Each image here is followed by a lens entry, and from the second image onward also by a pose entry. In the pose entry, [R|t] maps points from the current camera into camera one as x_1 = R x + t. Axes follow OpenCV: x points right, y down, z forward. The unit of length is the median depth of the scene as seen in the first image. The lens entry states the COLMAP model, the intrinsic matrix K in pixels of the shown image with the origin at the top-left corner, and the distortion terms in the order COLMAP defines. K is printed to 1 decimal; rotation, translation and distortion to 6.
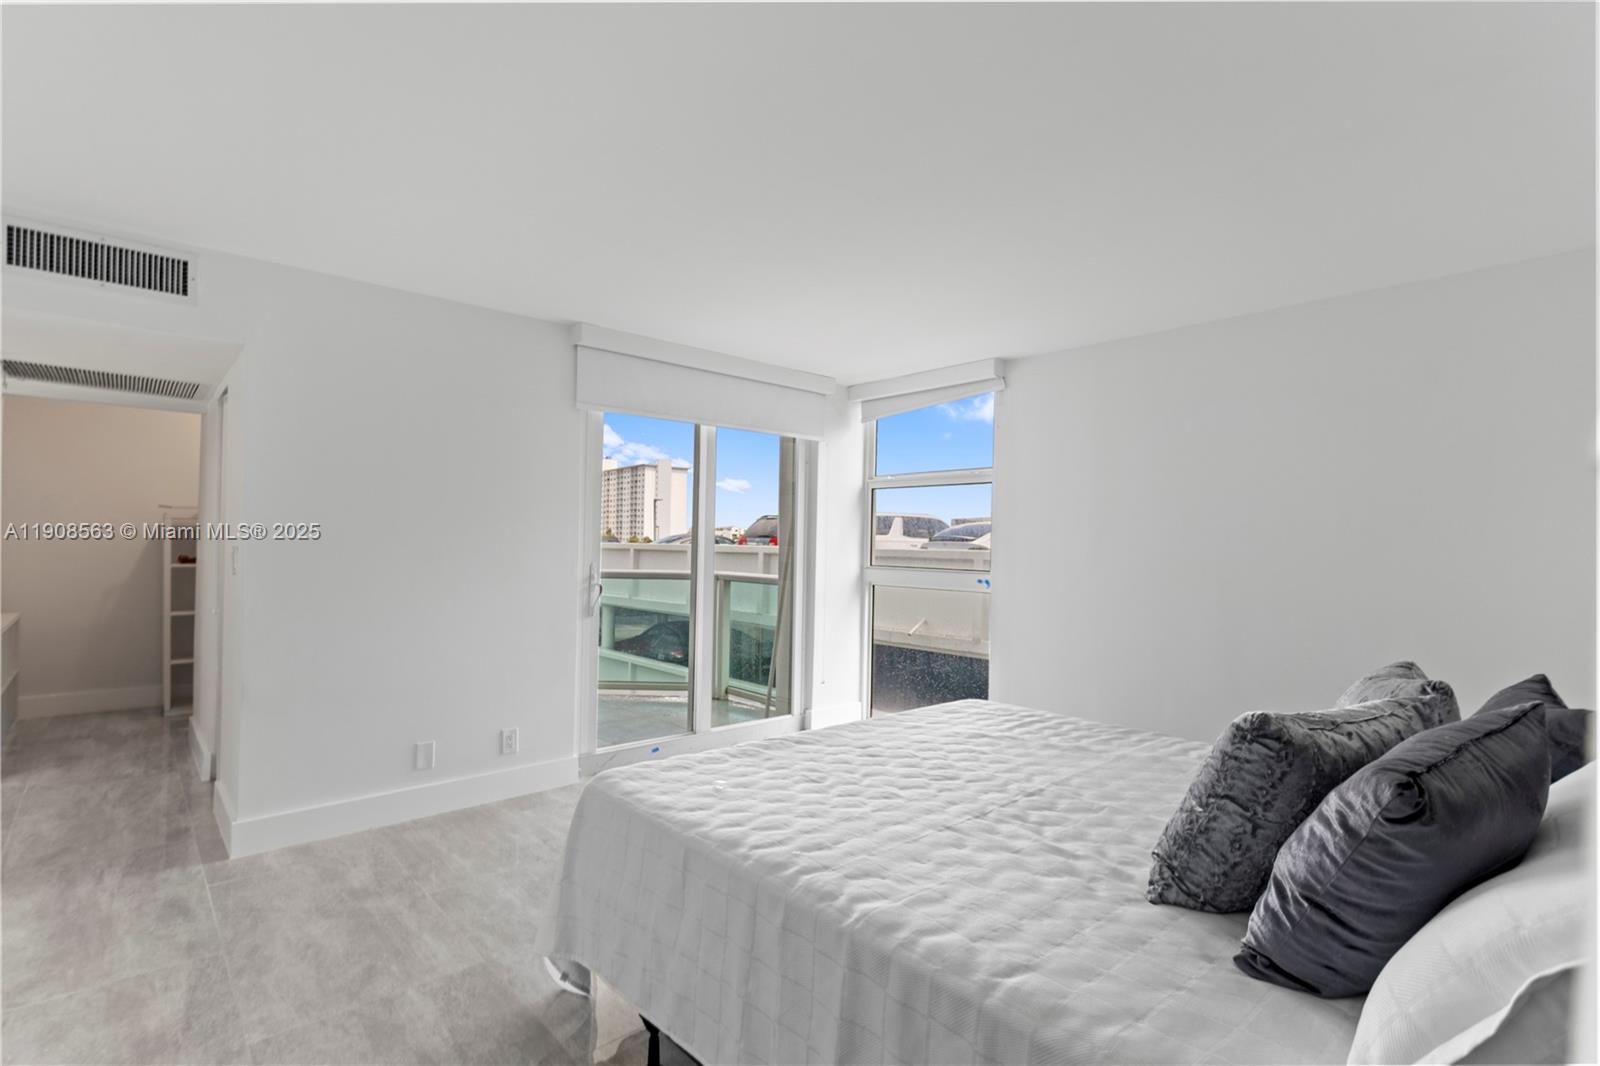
lens RADIAL K [[767.4, 0, 796.5], [0, 767.4, 536.9], [0, 0, 1]] dist [-0.003565, 0.002055]
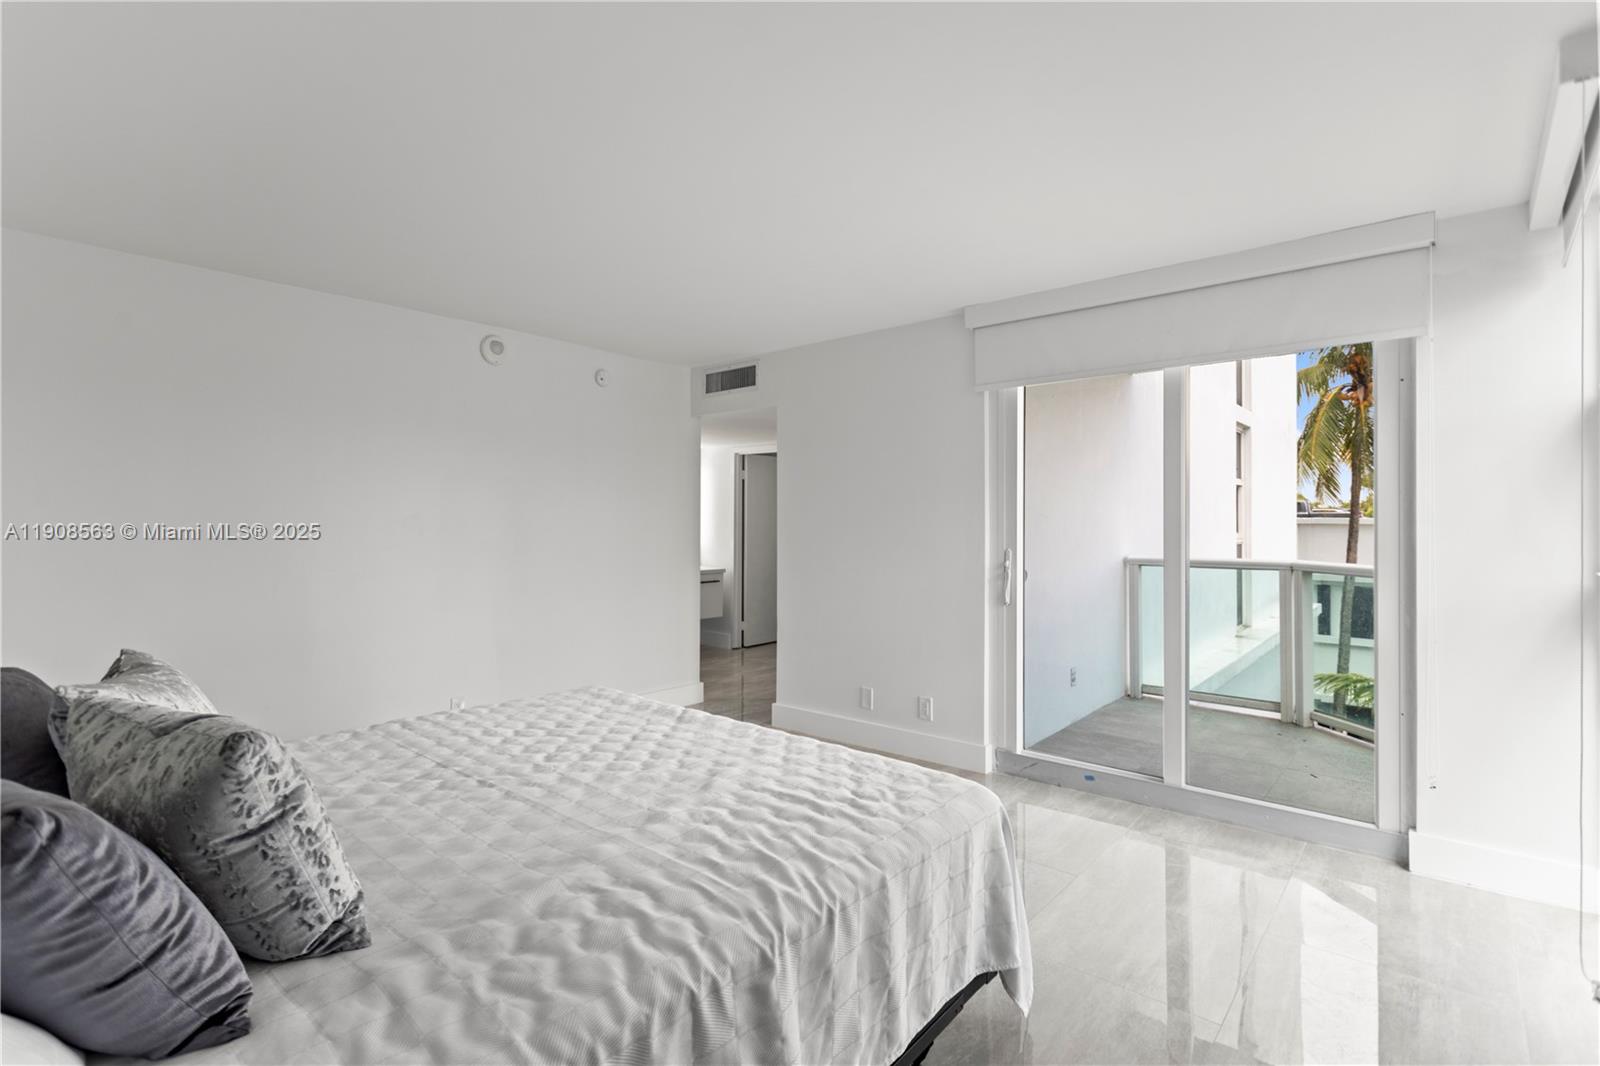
lens RADIAL K [[767.4, 0, 787.7], [0, 767.4, 524.9], [0, 0, 1]] dist [-0.003565, 0.002055]
pose [[0.115083, -0.015344, -0.993237, 1.200138], [0.012881, 0.999820, -0.013953, 0.025092], [0.993272, -0.011188, 0.115260, 1.158622]]
